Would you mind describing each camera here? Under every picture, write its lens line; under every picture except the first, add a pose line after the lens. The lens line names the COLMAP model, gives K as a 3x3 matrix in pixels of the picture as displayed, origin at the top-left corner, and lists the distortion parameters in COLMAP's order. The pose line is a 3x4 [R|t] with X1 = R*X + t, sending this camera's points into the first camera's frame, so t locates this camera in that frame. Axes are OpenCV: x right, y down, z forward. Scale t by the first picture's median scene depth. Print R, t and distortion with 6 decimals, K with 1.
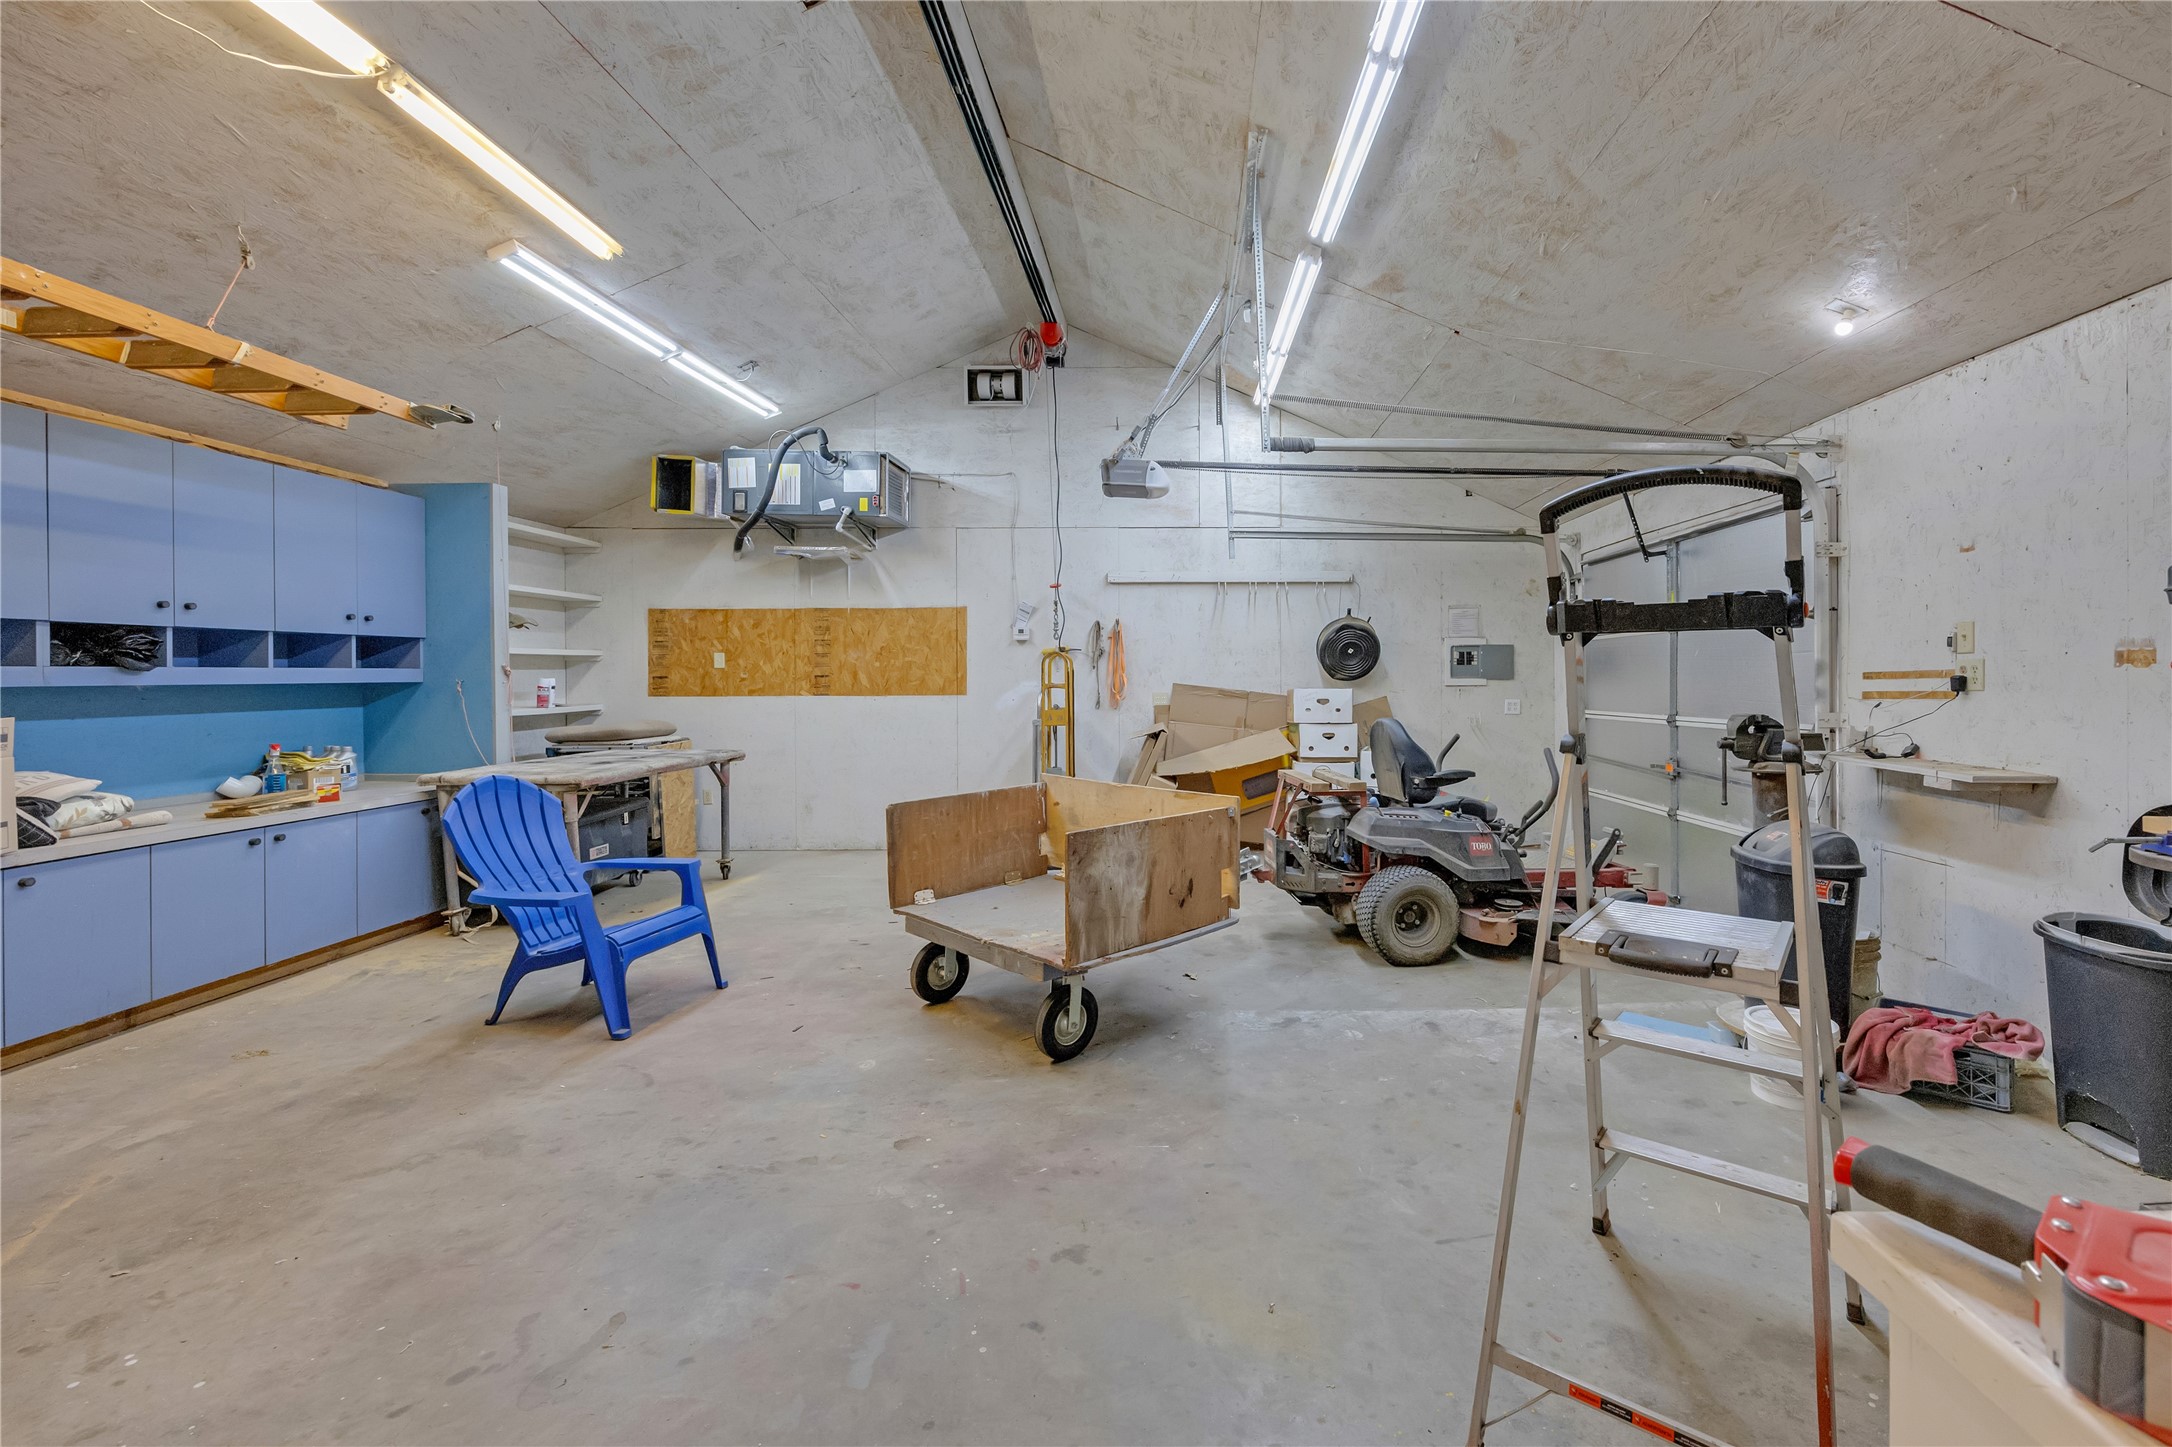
lens RADIAL K [[951.1, 0, 1093.7], [0, 951.1, 720.7], [0, 0, 1]] dist [-0.004158, 0.000154]
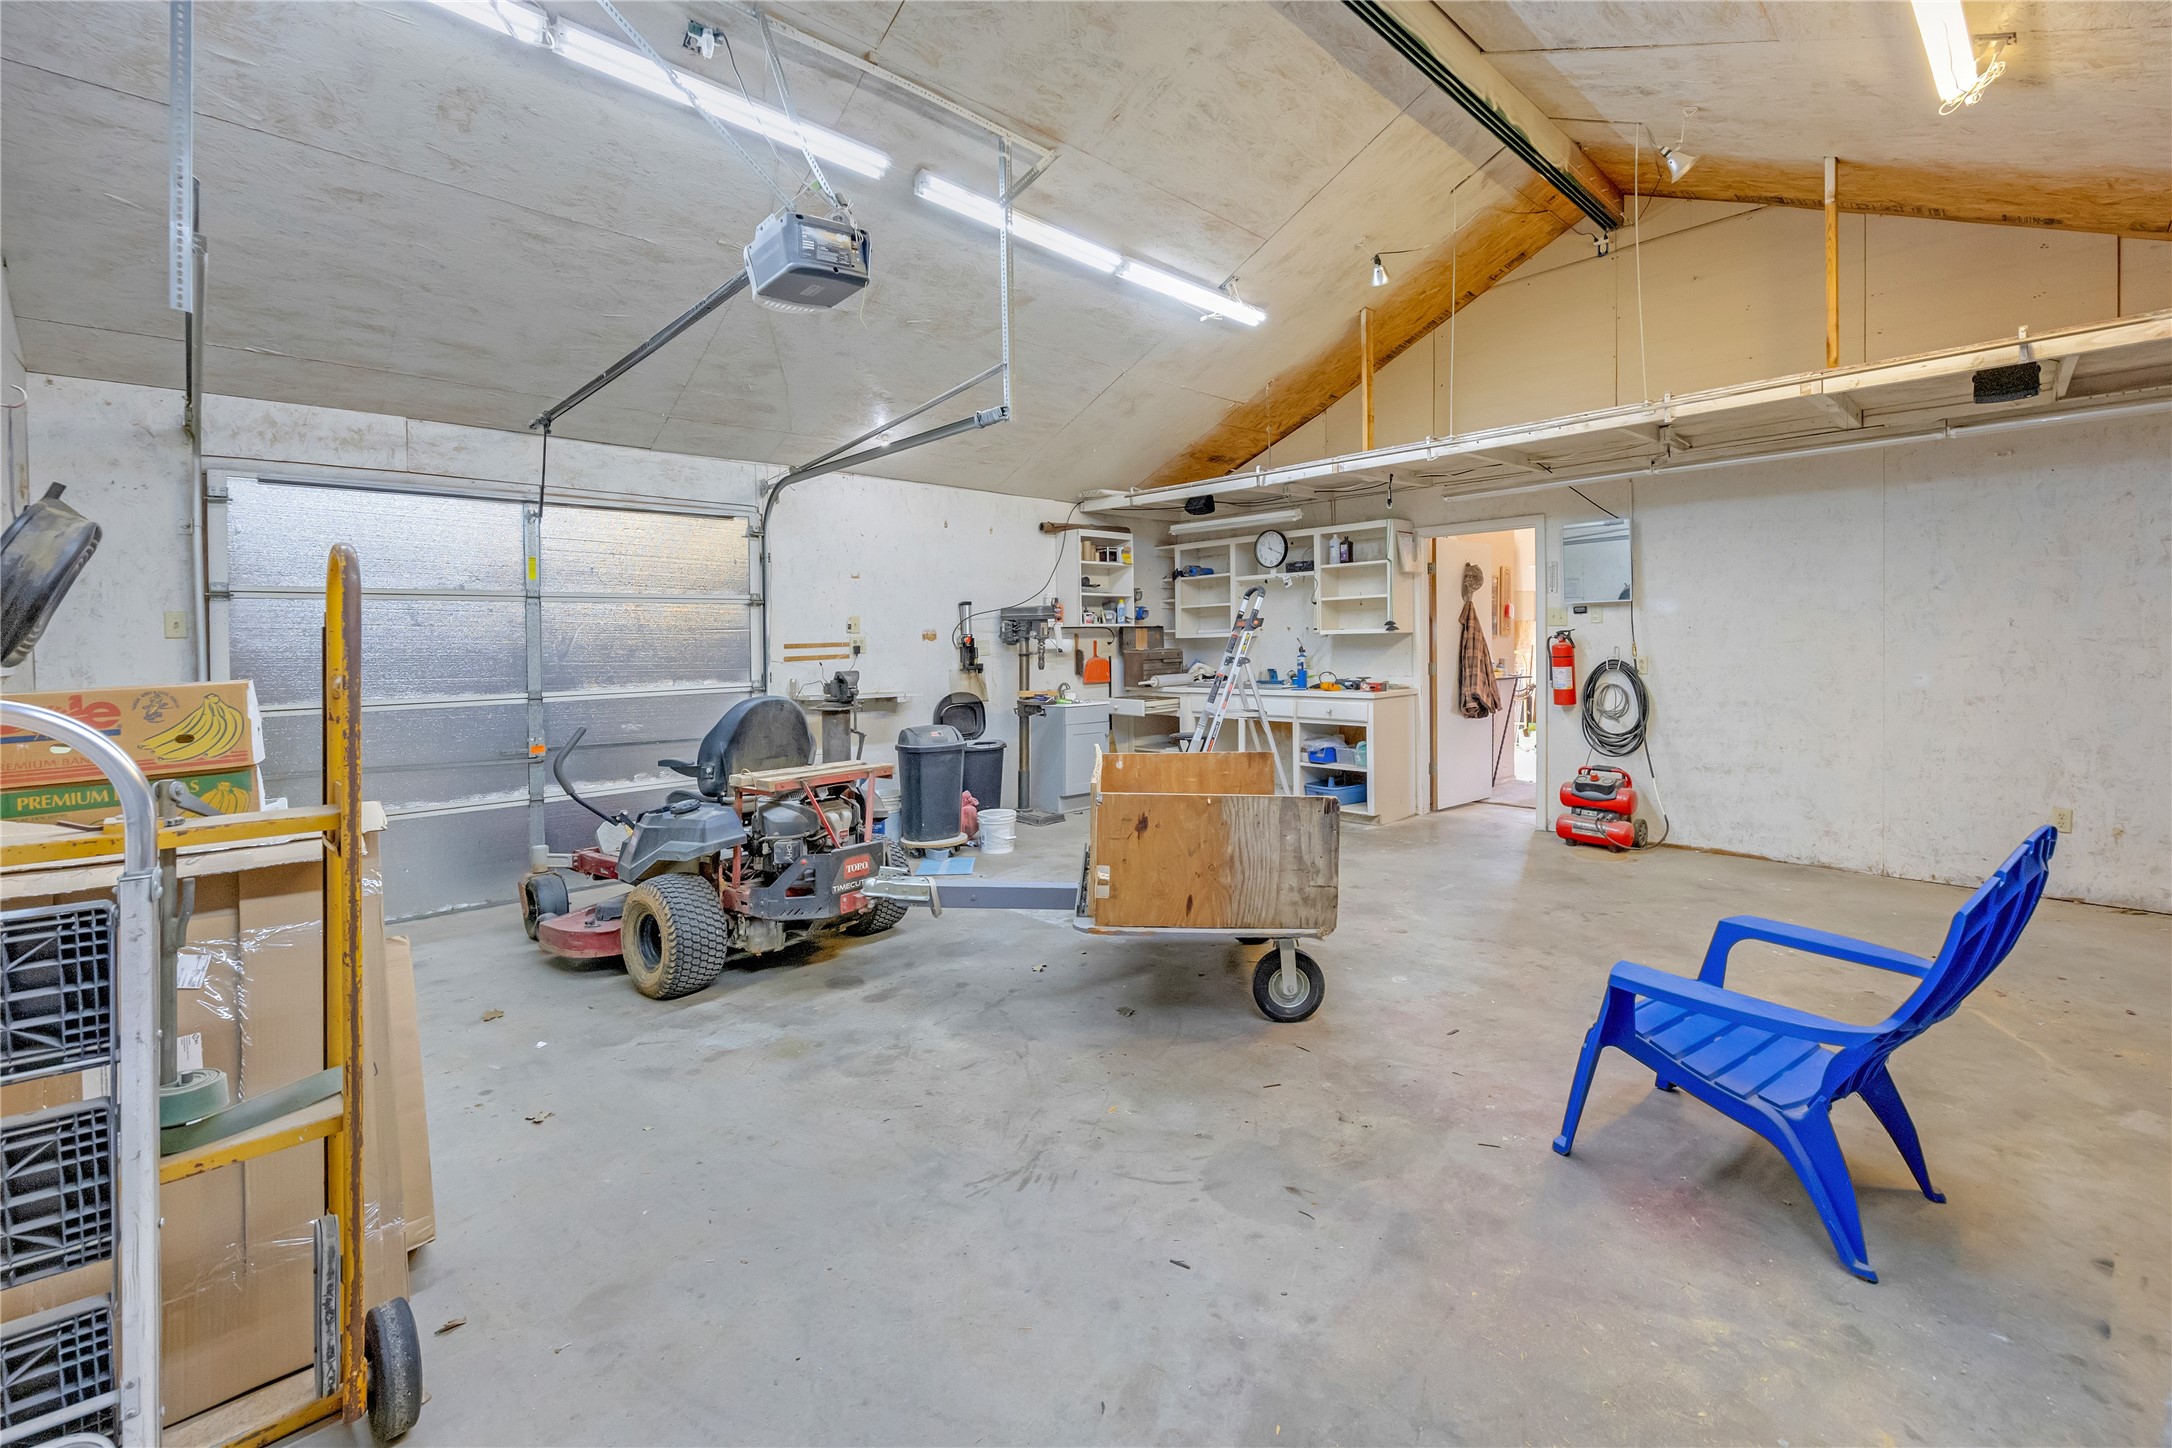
lens RADIAL K [[951.1, 0, 1096.6], [0, 951.1, 718.3], [0, 0, 1]] dist [-0.004158, 0.000154]
pose [[-0.768076, -0.044191, 0.638832, -0.307090], [0.040186, 0.992323, 0.116960, -0.049622], [-0.639096, 0.115507, -0.760404, 1.011101]]
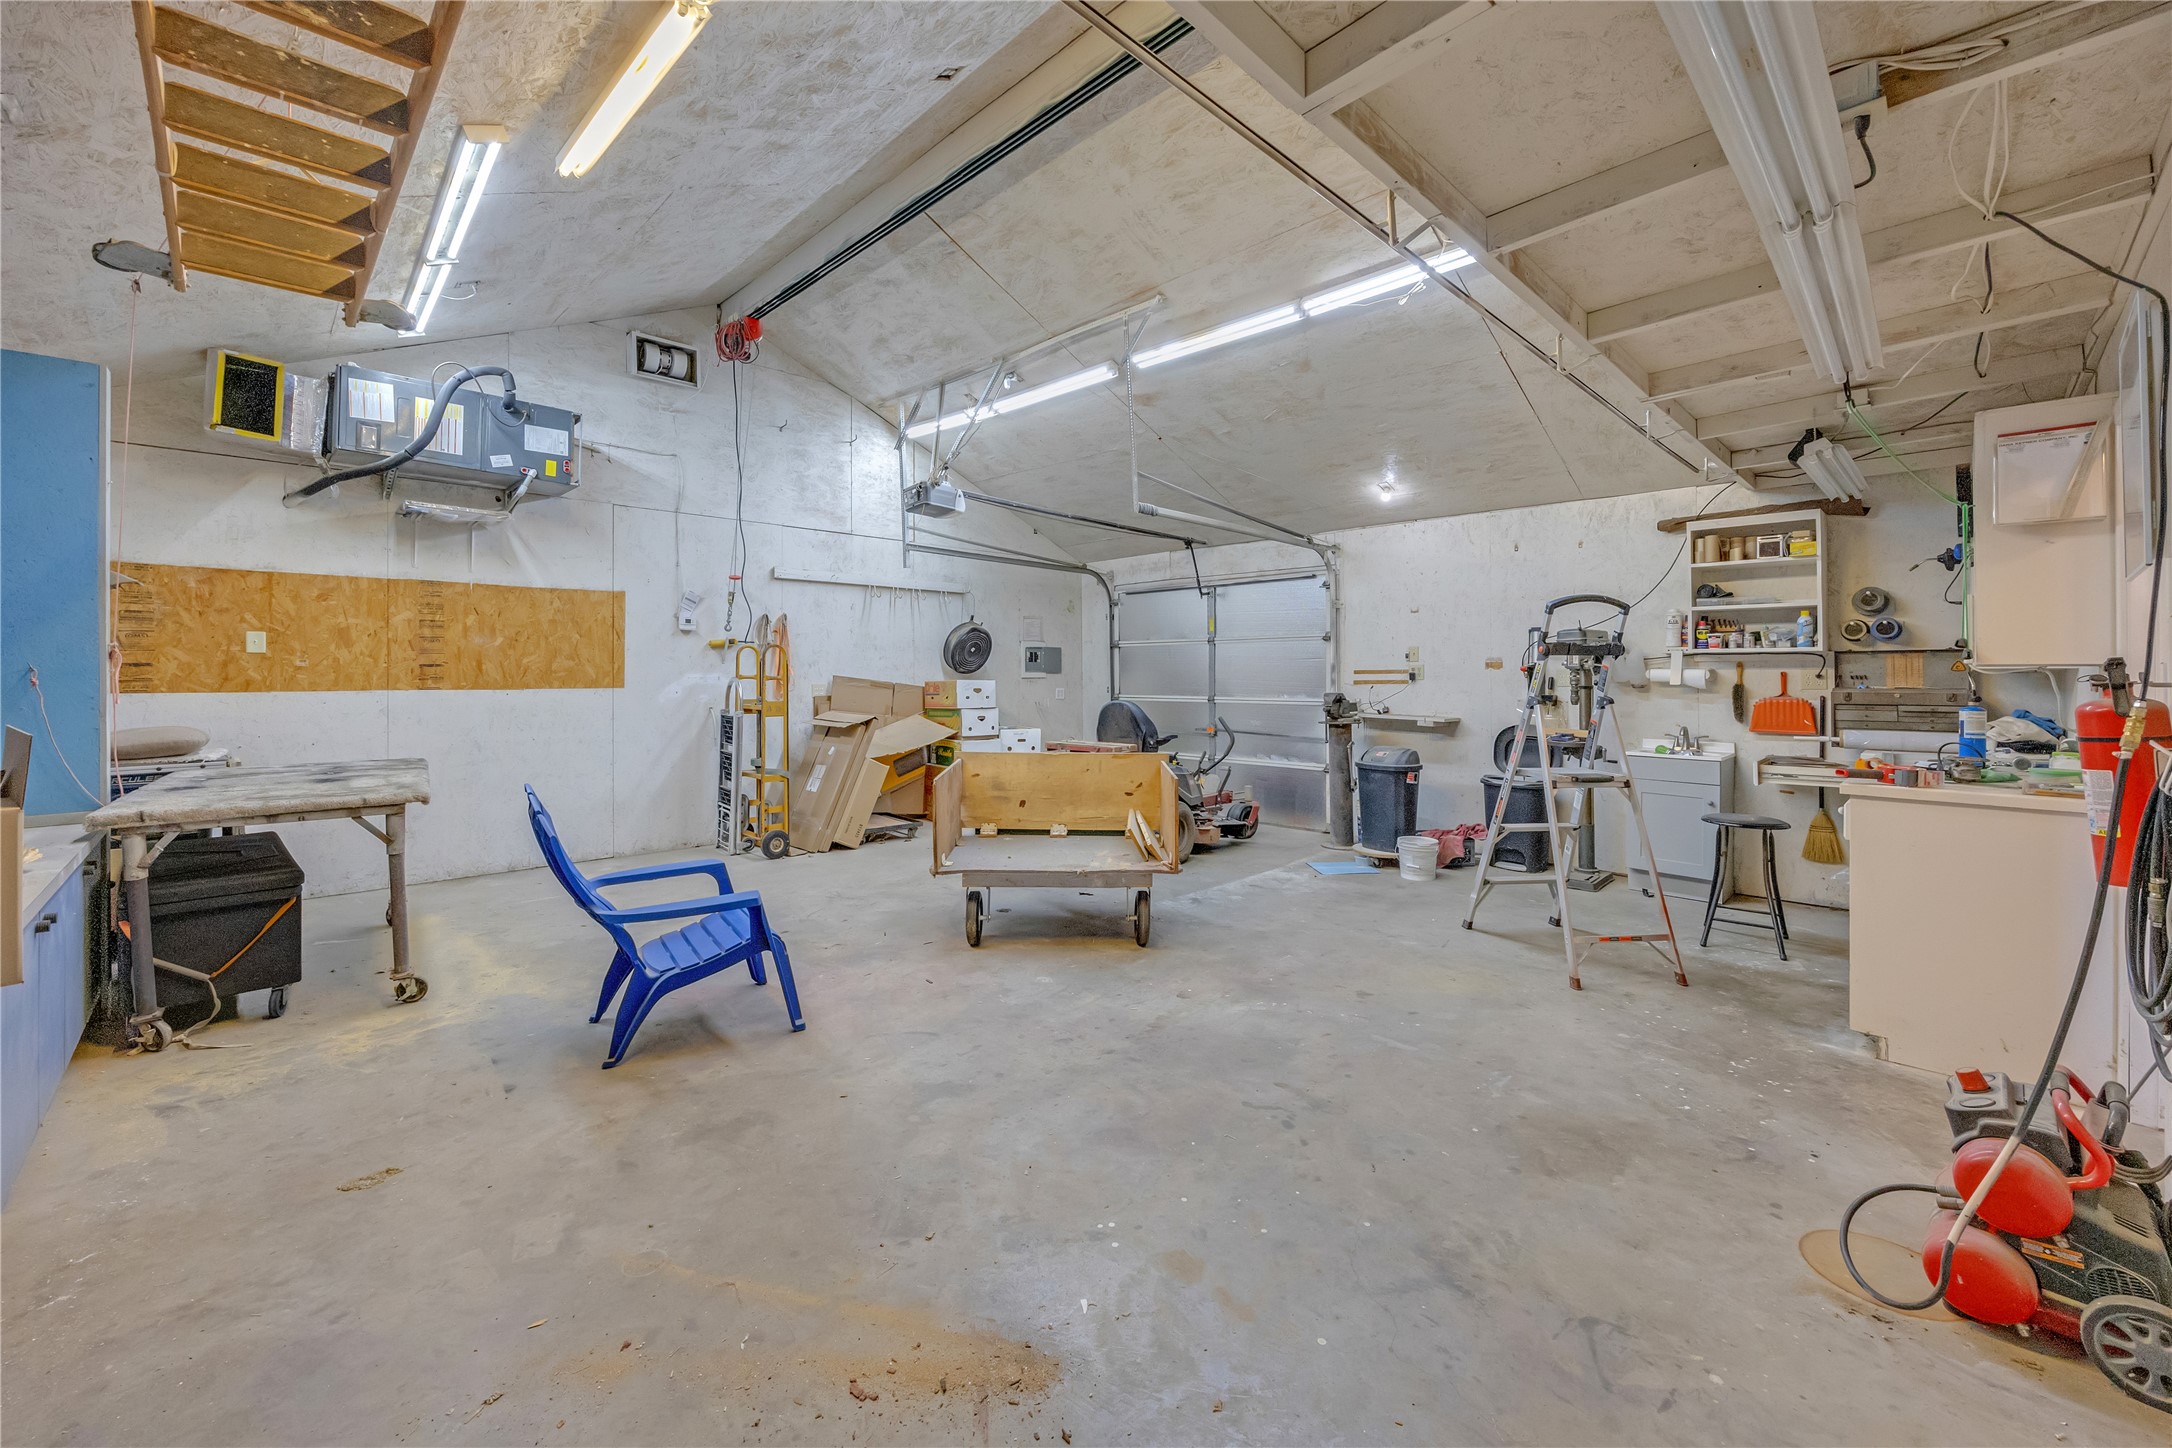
lens RADIAL K [[951.1, 0, 1090.6], [0, 951.1, 721.6], [0, 0, 1]] dist [-0.004158, 0.000154]
pose [[0.682767, -0.032388, 0.729918, -0.512142], [0.026725, 0.999456, 0.019349, 0.000101], [-0.730147, 0.006296, 0.683261, 0.045733]]
